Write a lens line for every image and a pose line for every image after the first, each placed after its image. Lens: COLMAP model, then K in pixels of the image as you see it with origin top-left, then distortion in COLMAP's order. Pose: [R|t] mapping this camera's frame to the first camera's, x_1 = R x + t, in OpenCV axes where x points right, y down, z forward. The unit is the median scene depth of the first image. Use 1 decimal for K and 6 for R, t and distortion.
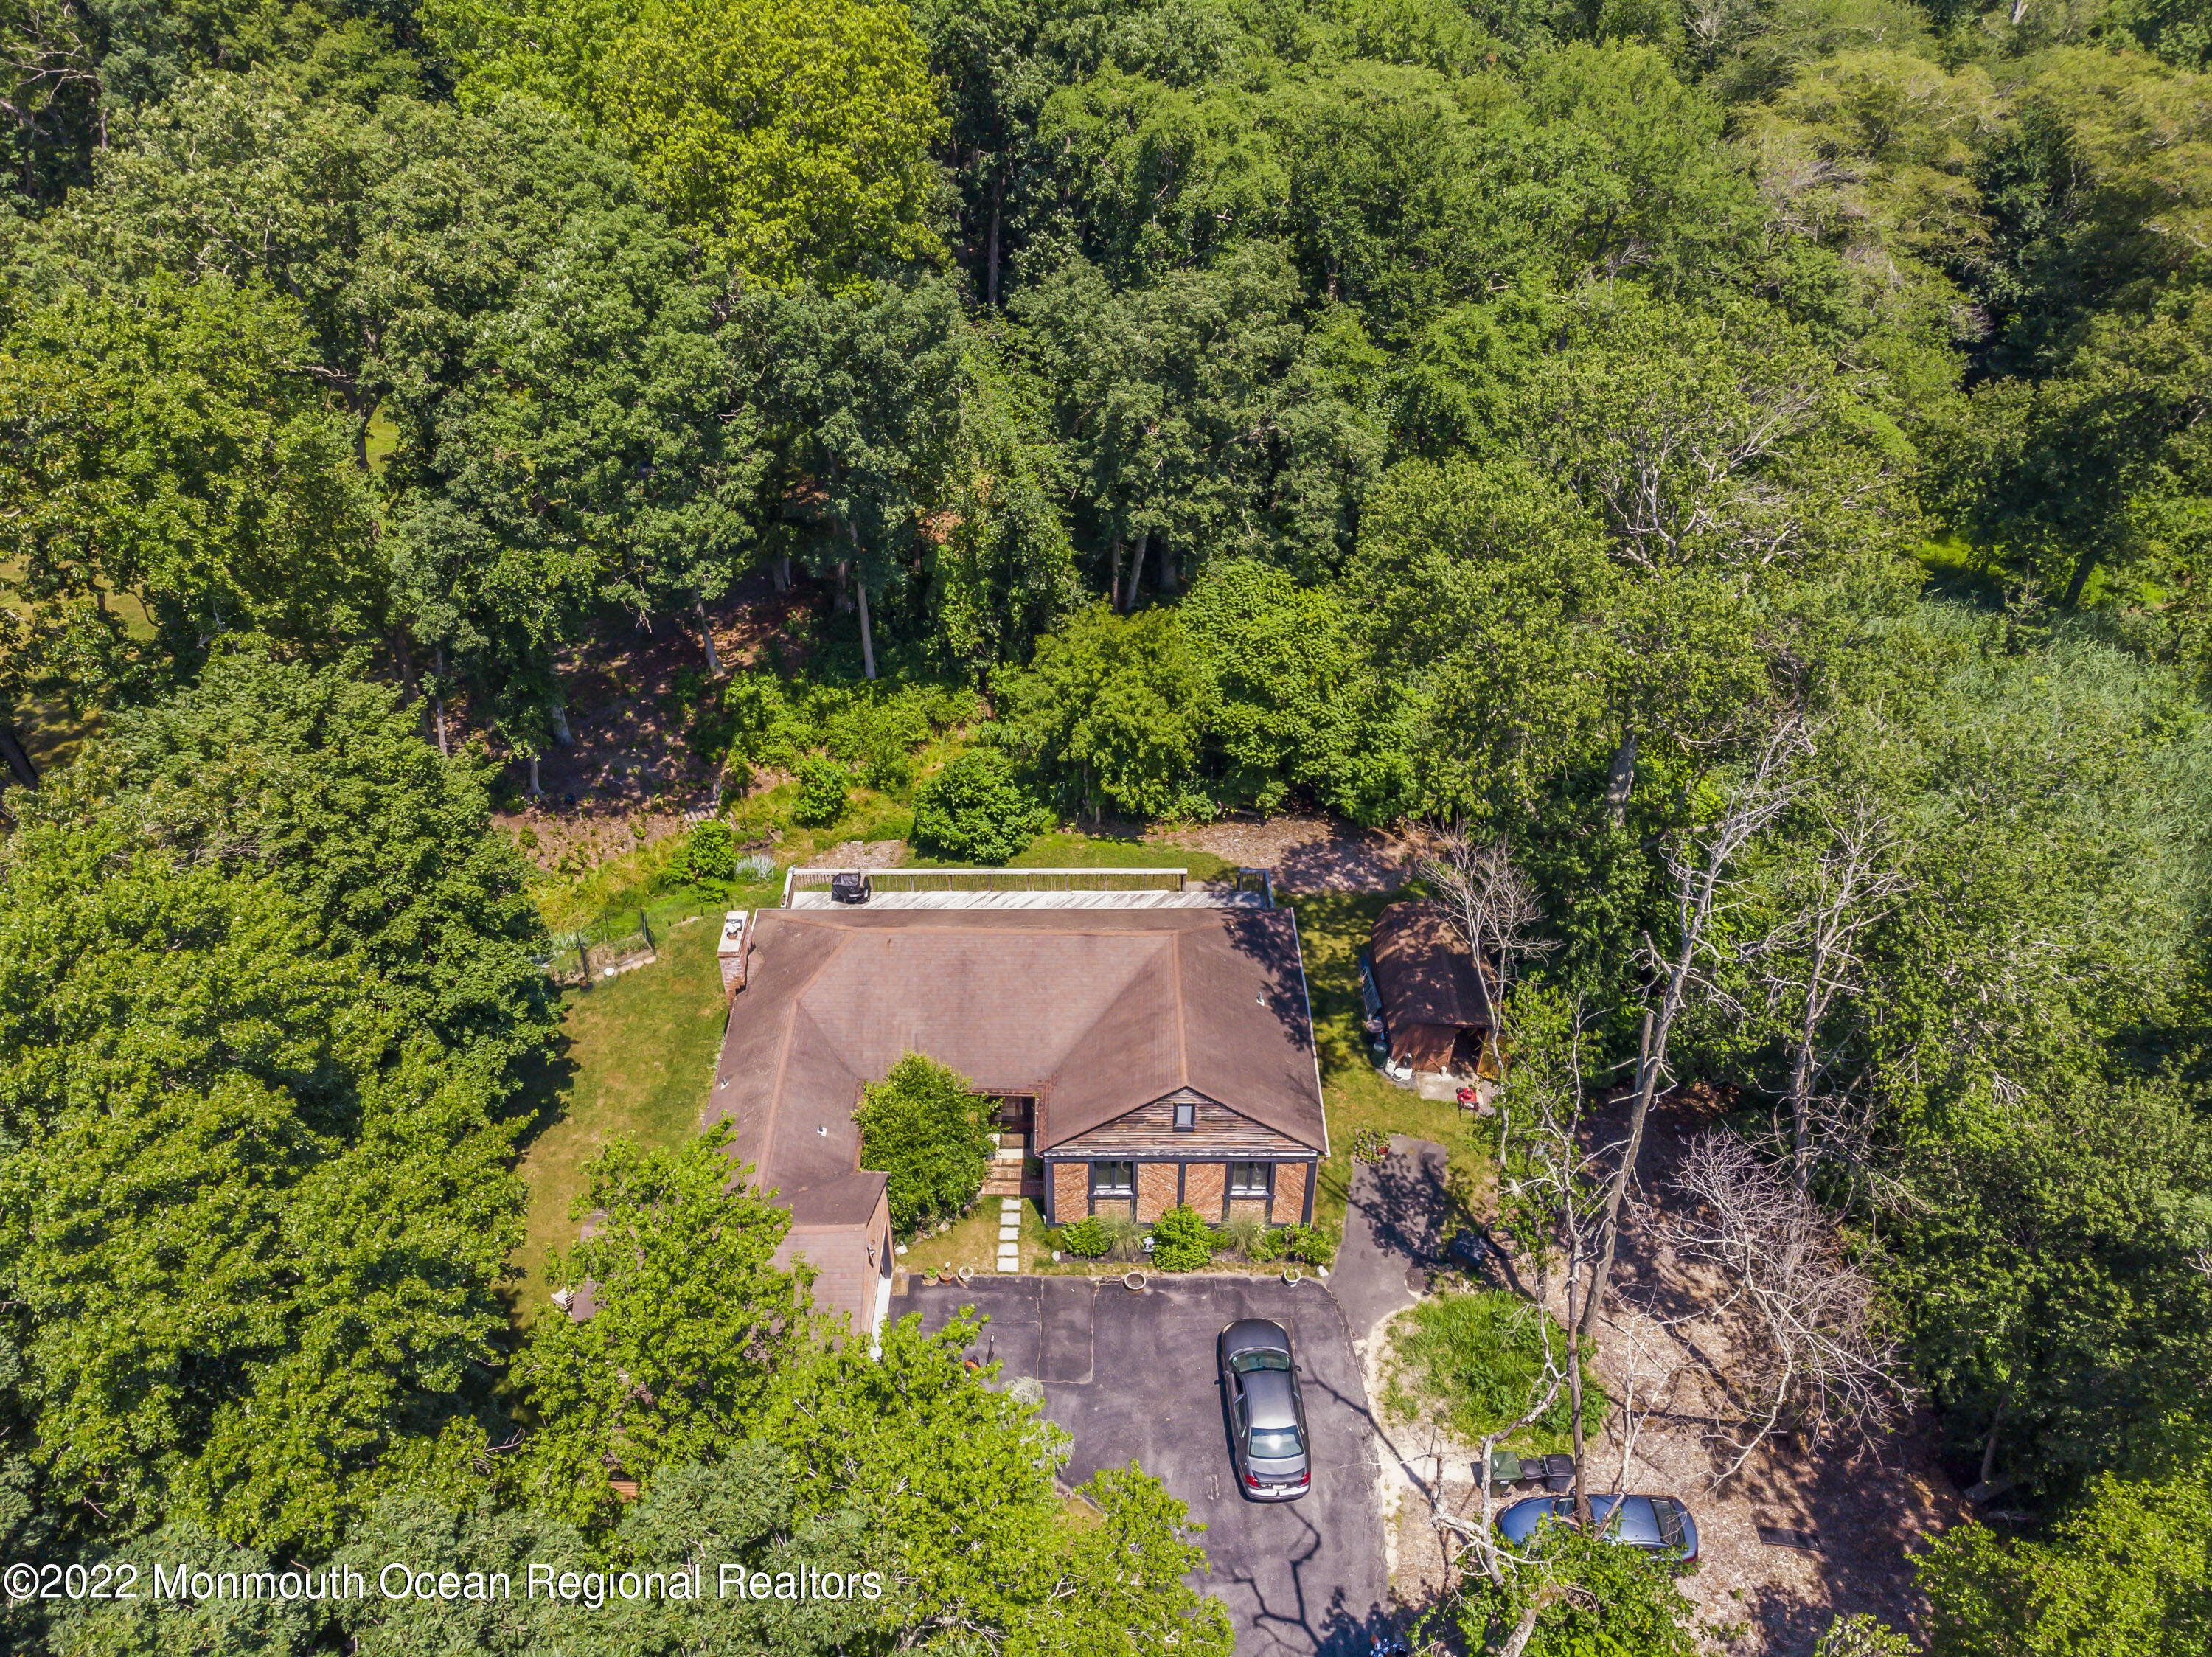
lens RADIAL K [[1520.7, 0, 1087.6], [0, 1520.7, 833.3], [0, 0, 1]] dist [0.035956, -0.000454]
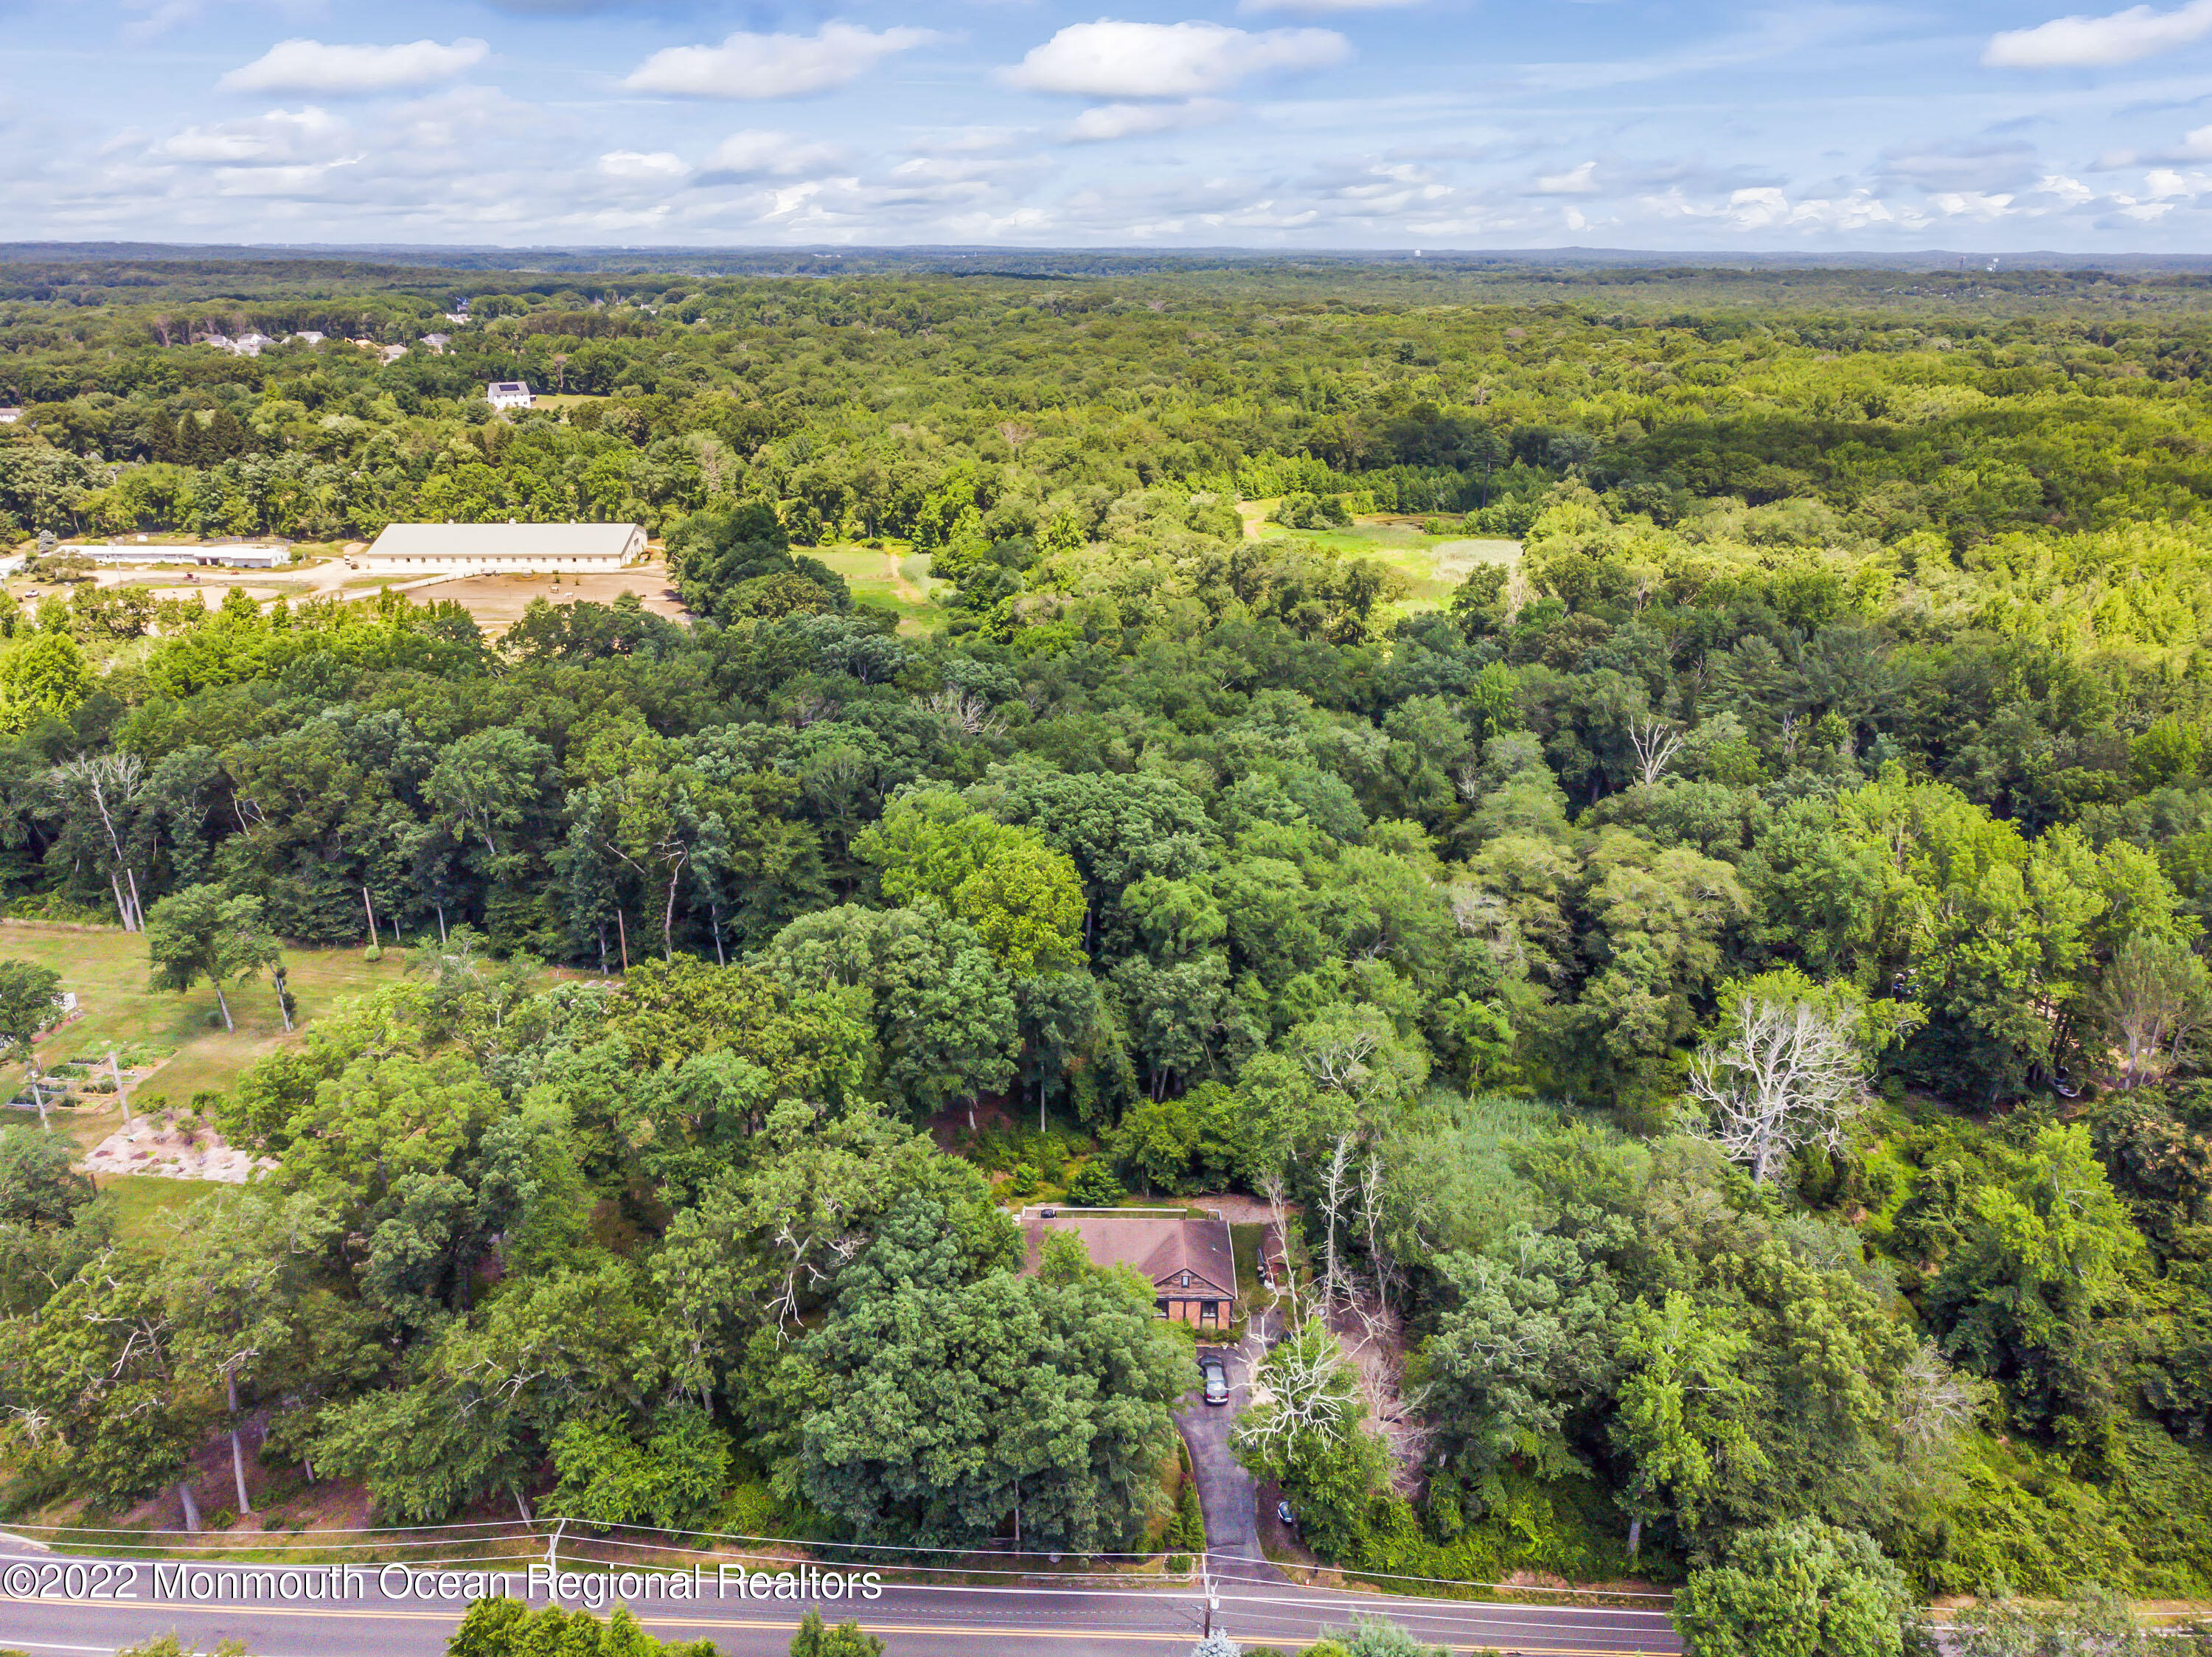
lens RADIAL K [[1520.7, 0, 1087.4], [0, 1520.7, 821.9], [0, 0, 1]] dist [0.035956, -0.000454]
pose [[0.999915, 0.012896, -0.002110, -0.088217], [-0.012881, 0.945600, -0.325077, 0.215641], [-0.002197, 0.325076, 0.945685, -1.395762]]
